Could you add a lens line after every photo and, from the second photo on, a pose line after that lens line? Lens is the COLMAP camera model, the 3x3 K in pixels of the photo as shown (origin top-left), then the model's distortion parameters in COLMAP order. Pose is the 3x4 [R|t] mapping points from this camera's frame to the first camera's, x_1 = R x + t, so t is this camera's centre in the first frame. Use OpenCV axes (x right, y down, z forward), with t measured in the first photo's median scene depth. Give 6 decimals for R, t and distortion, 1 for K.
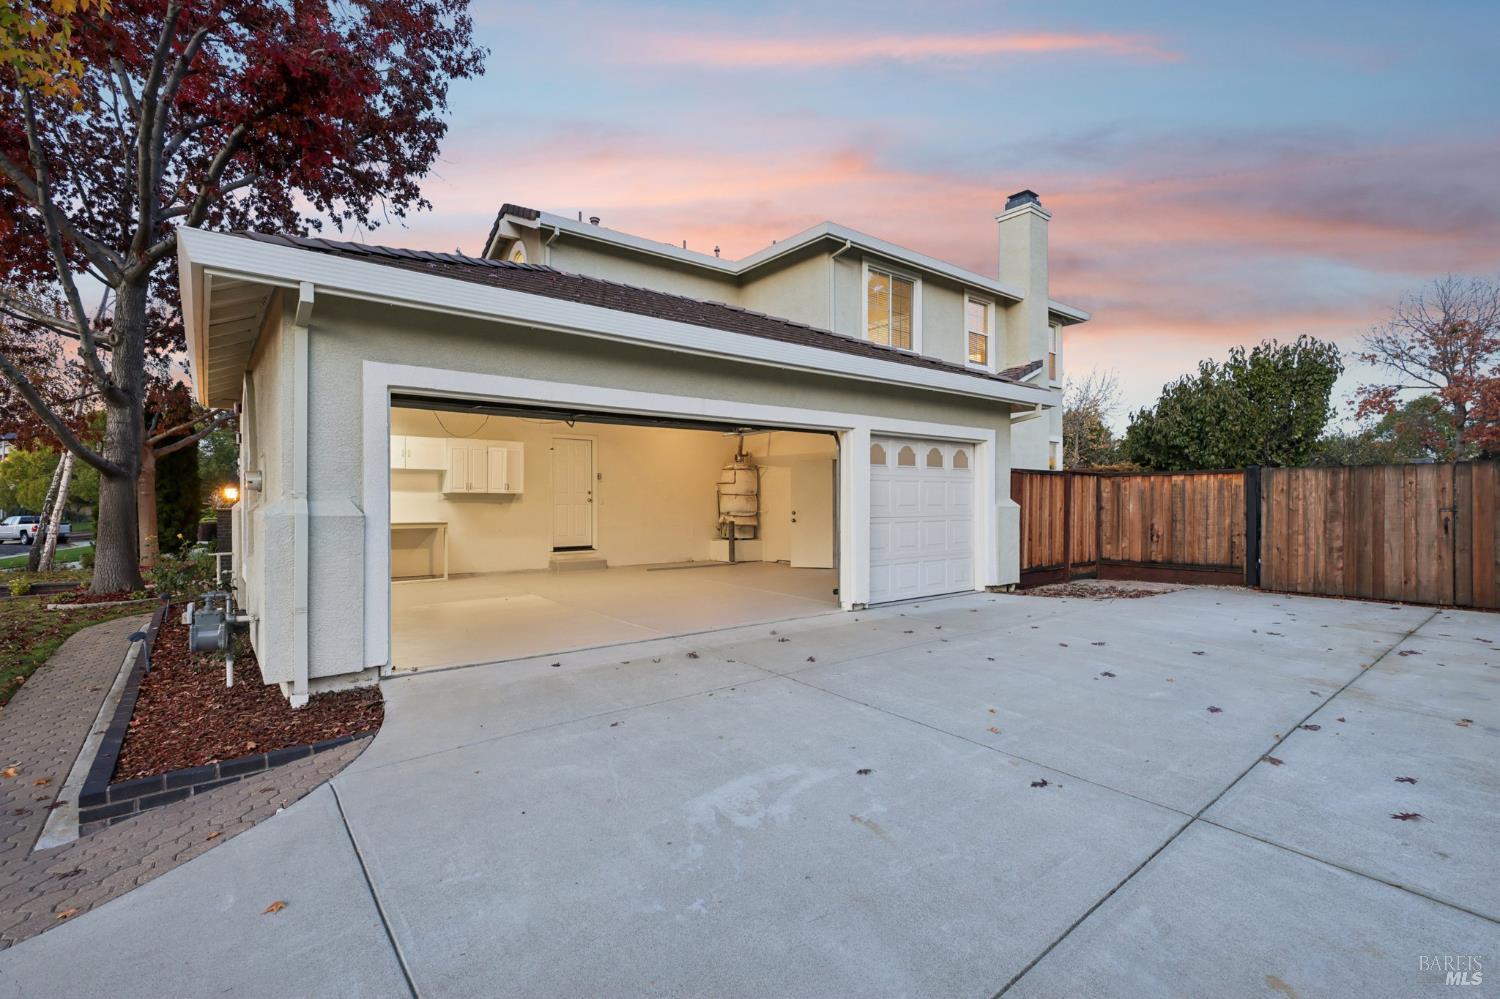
lens RADIAL K [[684.5, 0, 745.9], [0, 684.5, 494.8], [0, 0, 1]] dist [-0.001553, -0.000849]
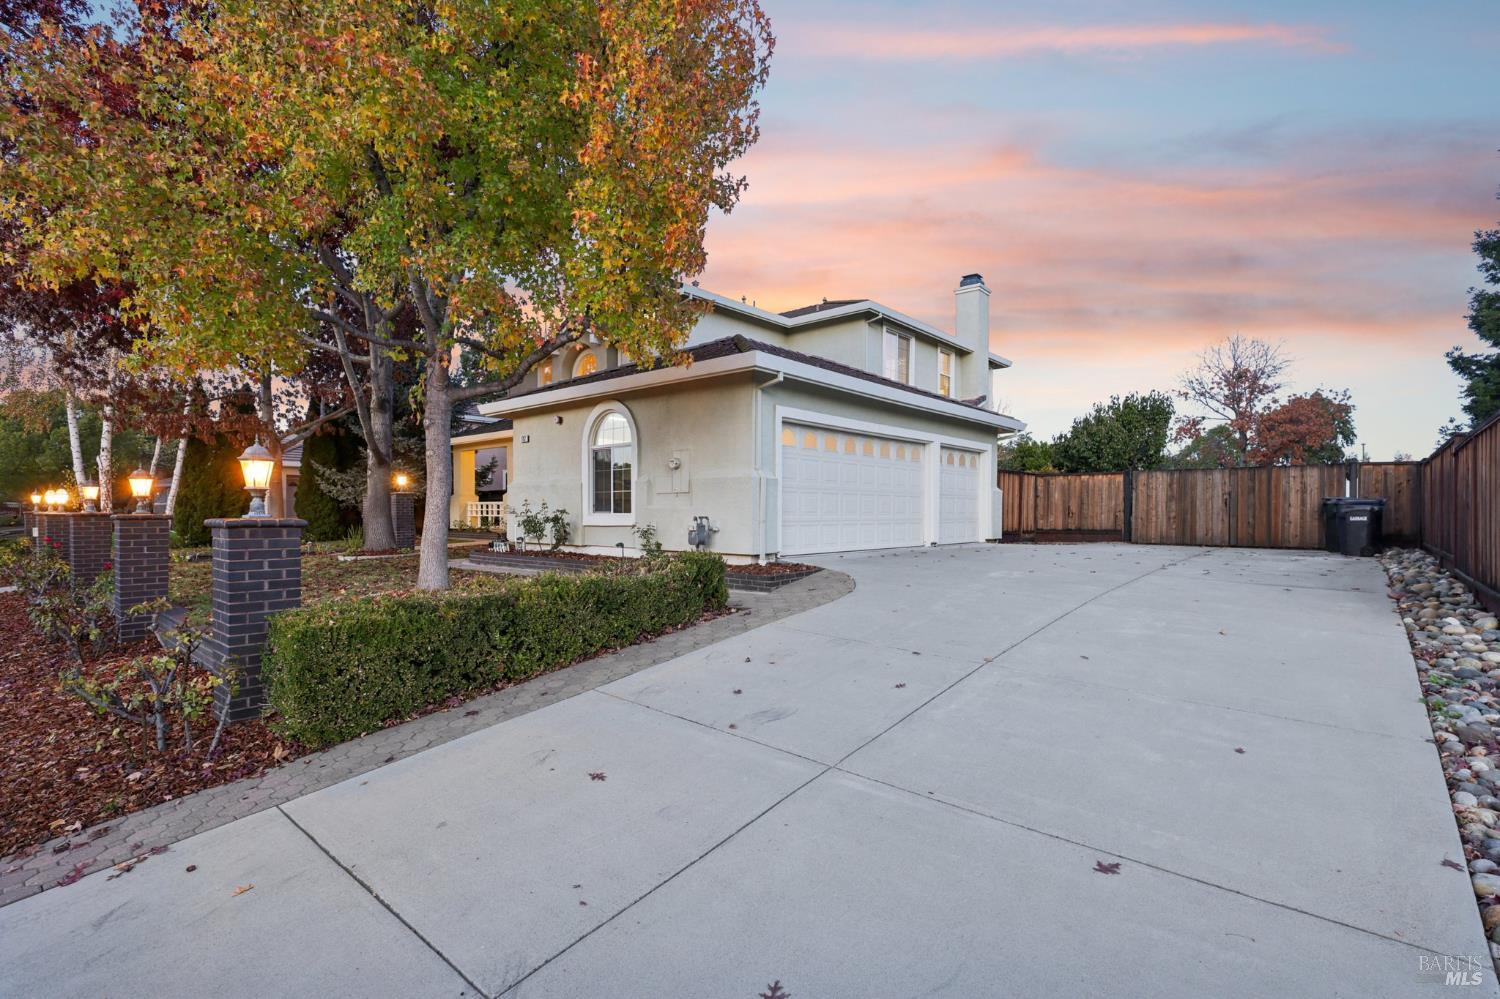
lens RADIAL K [[684.5, 0, 755.1], [0, 684.5, 507.2], [0, 0, 1]] dist [-0.001553, -0.000849]
pose [[0.983027, 0.006787, 0.183334, -0.408585], [-0.007660, 0.999962, 0.004054, 0.044231], [-0.183299, -0.005390, 0.983042, -0.422970]]
